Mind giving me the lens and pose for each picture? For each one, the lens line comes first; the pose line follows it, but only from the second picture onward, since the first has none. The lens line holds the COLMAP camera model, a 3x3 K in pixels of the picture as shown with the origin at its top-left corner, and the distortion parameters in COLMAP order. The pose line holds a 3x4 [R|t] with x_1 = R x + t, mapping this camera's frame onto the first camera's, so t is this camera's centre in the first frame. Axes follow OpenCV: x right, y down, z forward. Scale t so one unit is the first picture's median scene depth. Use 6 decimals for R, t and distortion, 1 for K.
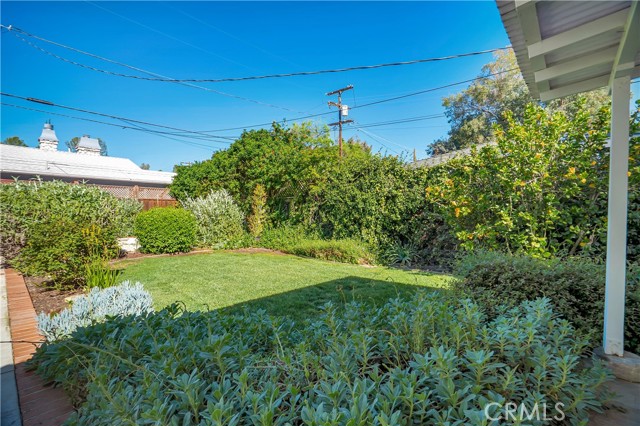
lens RADIAL K [[293.3, 0, 319.2], [0, 293.3, 214.3], [0, 0, 1]] dist [-0.035030, 0.002489]
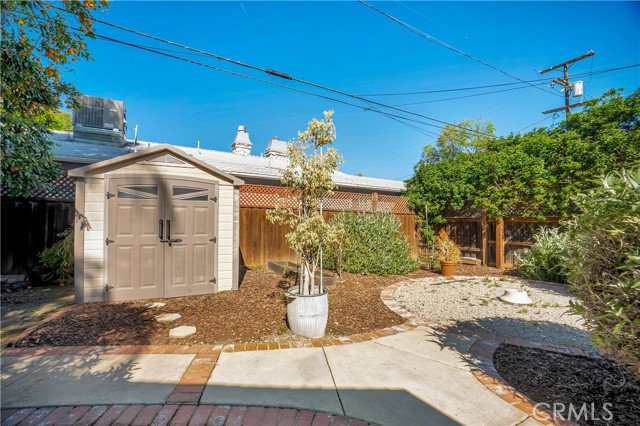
lens RADIAL K [[293.3, 0, 318.3], [0, 293.3, 215.3], [0, 0, 1]] dist [-0.035030, 0.002489]
pose [[0.945994, 0.002006, -0.324177, -0.819803], [-0.016891, 0.998928, -0.043111, -0.020560], [0.323743, 0.046258, 0.945013, 0.451091]]
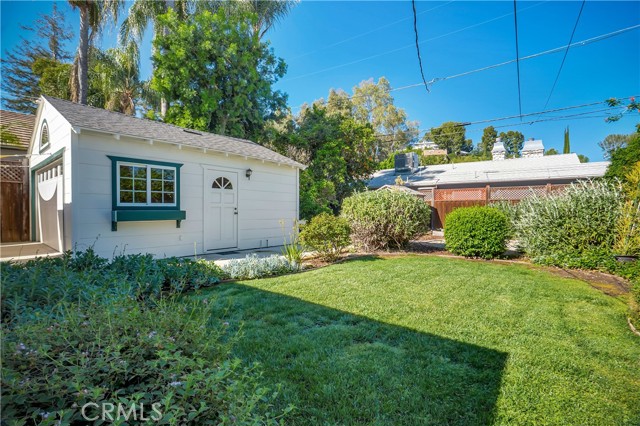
lens RADIAL K [[293.3, 0, 322.3], [0, 293.3, 209.2], [0, 0, 1]] dist [-0.035030, 0.002489]
pose [[0.033437, -0.015302, -0.999324, 0.348952], [-0.018412, 0.999704, -0.015924, 0.007768], [0.999271, 0.018932, 0.033145, 0.462776]]
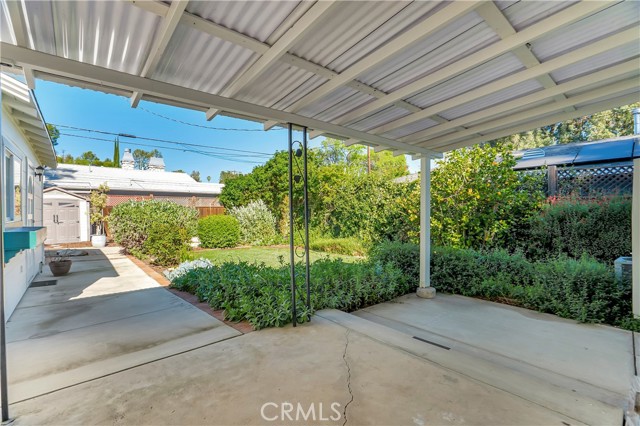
lens RADIAL K [[293.3, 0, 318.1], [0, 293.3, 209.1], [0, 0, 1]] dist [-0.035030, 0.002489]
pose [[0.989978, -0.014044, -0.140525, 0.122597], [0.010539, 0.999615, -0.025653, -0.009545], [0.140831, 0.023915, 0.989745, -0.275825]]
